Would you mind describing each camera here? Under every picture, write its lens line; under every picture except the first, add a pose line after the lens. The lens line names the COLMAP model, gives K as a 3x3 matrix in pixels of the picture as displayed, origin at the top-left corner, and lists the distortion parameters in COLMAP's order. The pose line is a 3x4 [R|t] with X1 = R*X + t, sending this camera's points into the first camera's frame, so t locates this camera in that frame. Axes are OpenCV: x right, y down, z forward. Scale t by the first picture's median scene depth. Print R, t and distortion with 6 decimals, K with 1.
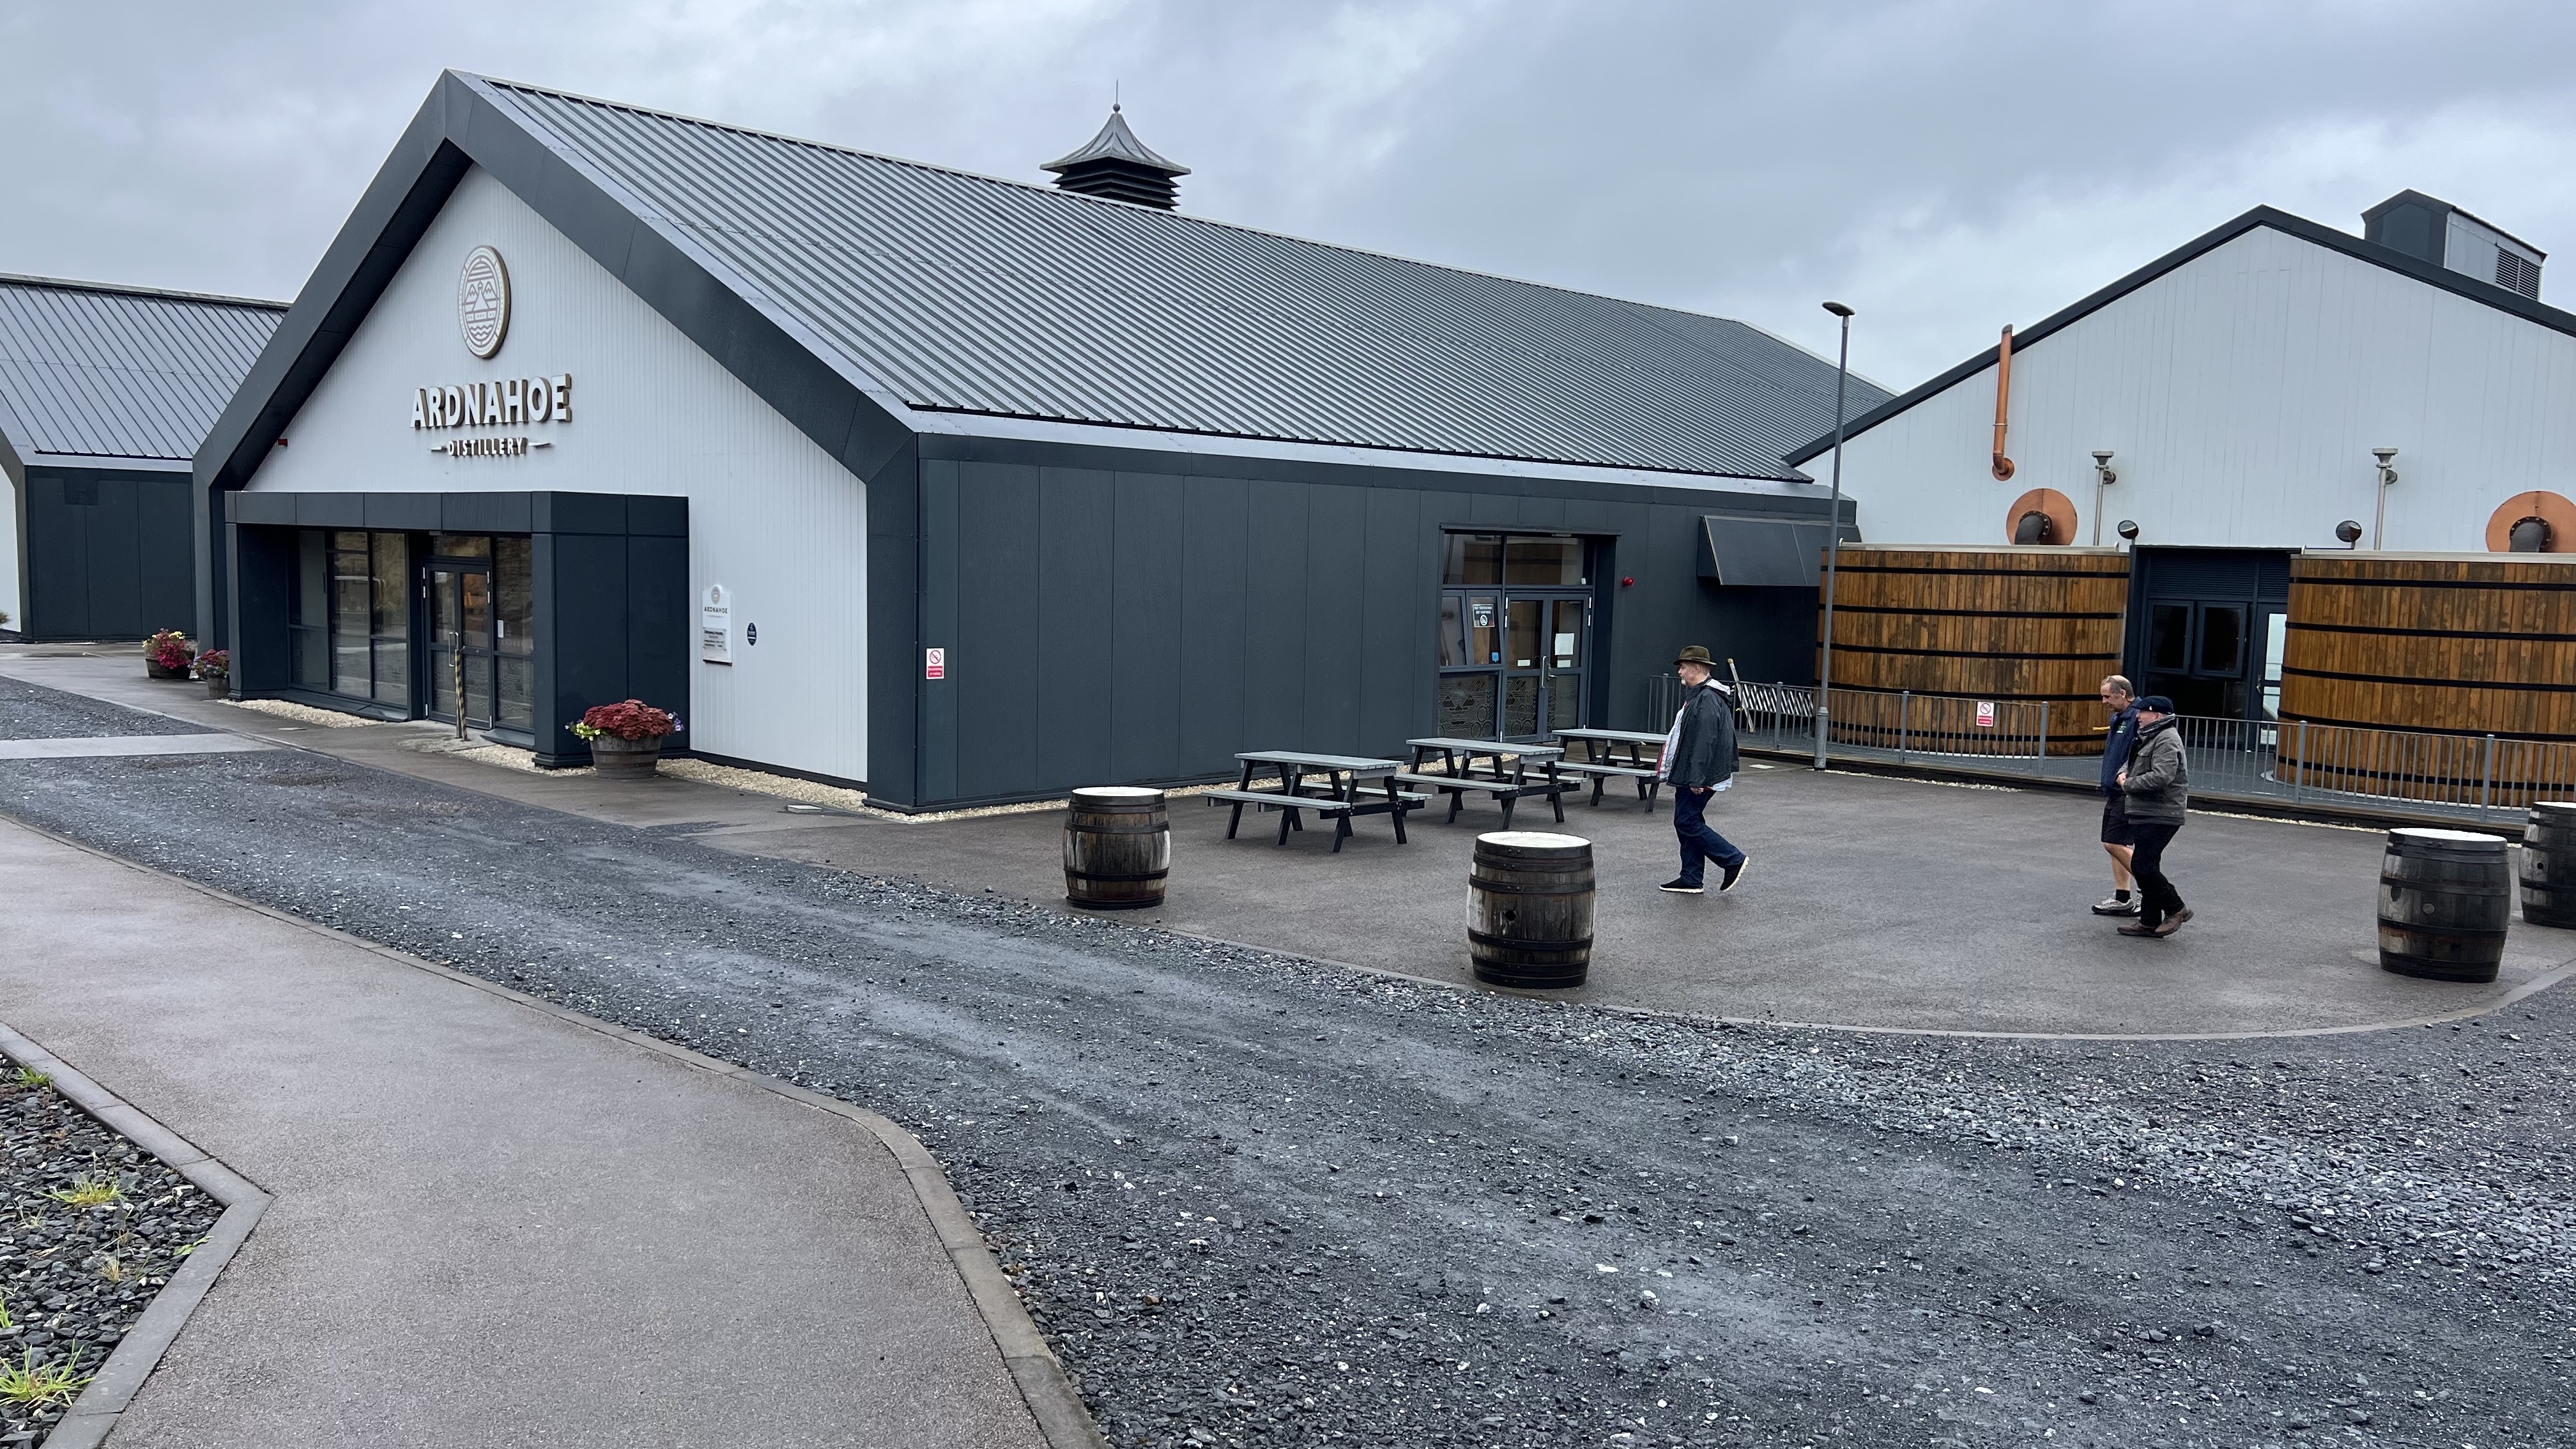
lens RADIAL K [[1901.2, 0, 1287.2], [0, 1901.2, 738.4], [0, 0, 1]] dist [0.021007, -0.008377]
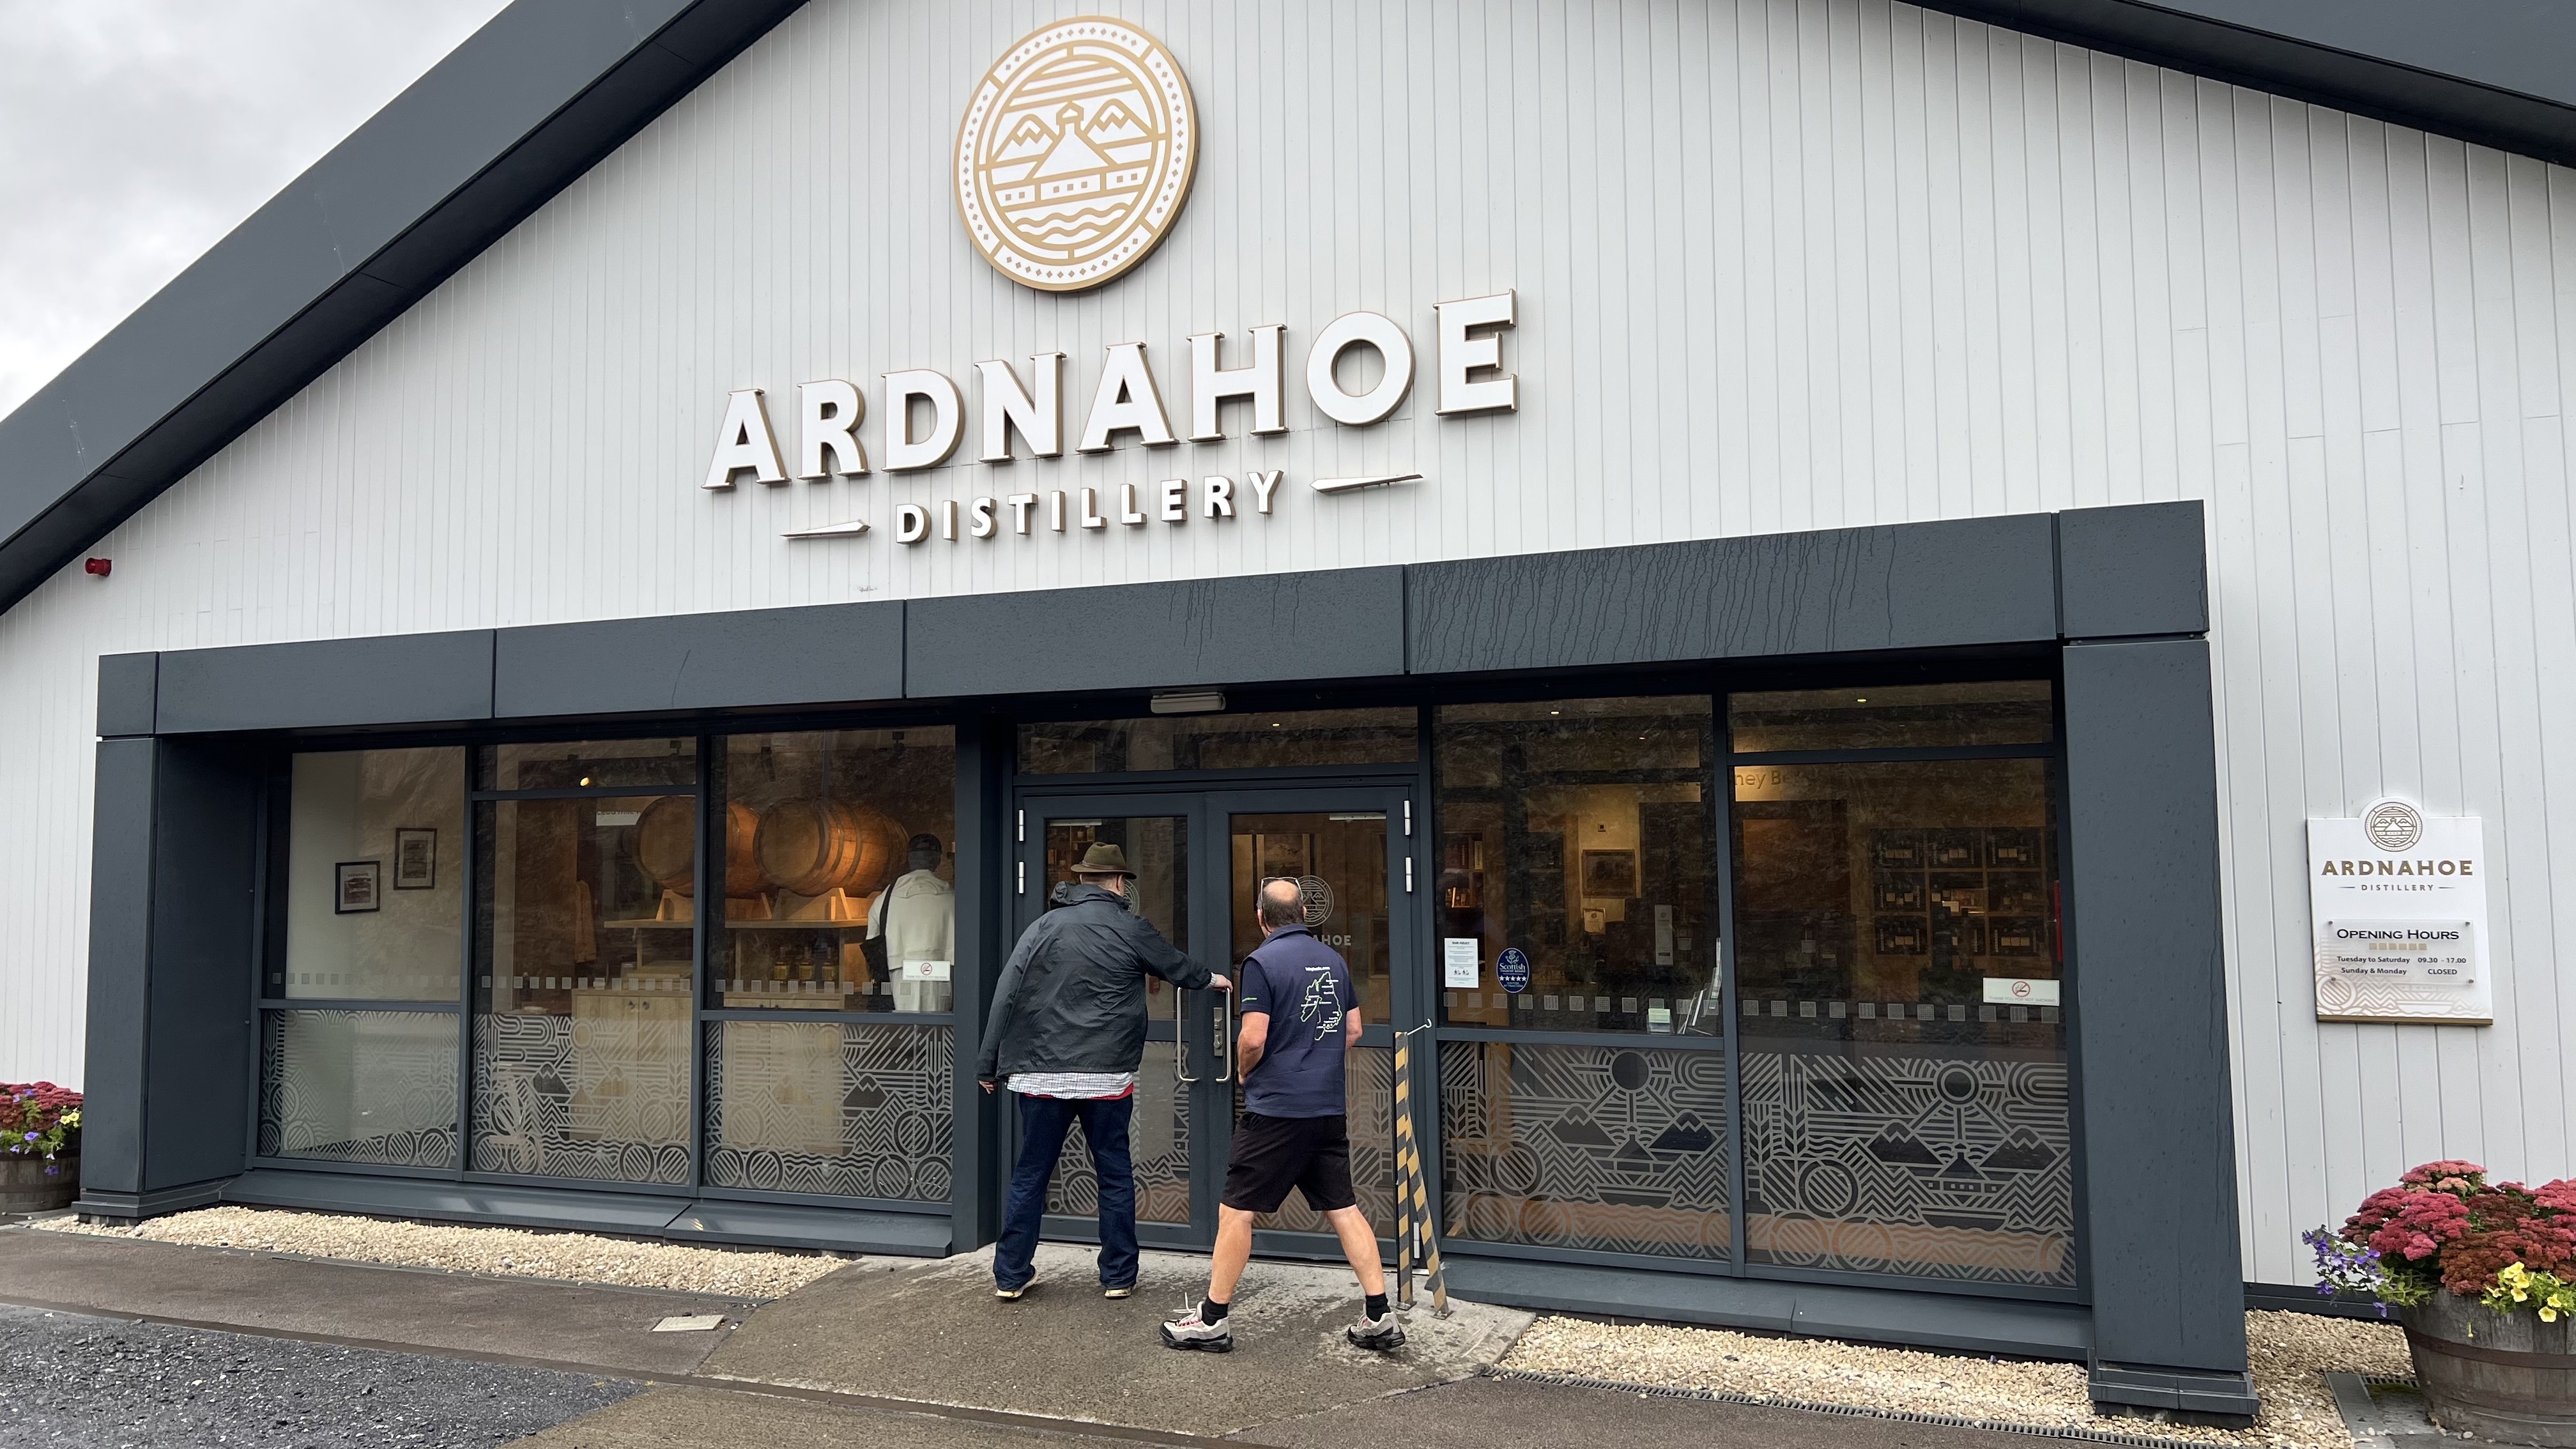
lens RADIAL K [[1901.2, 0, 1291.0], [0, 1901.2, 680.3], [0, 0, 1]] dist [0.021007, -0.008377]
pose [[0.932893, -0.021634, 0.359504, -0.525984], [0.079753, 0.985822, -0.147630, -0.056158], [-0.351213, 0.166394, 0.921392, 0.632100]]
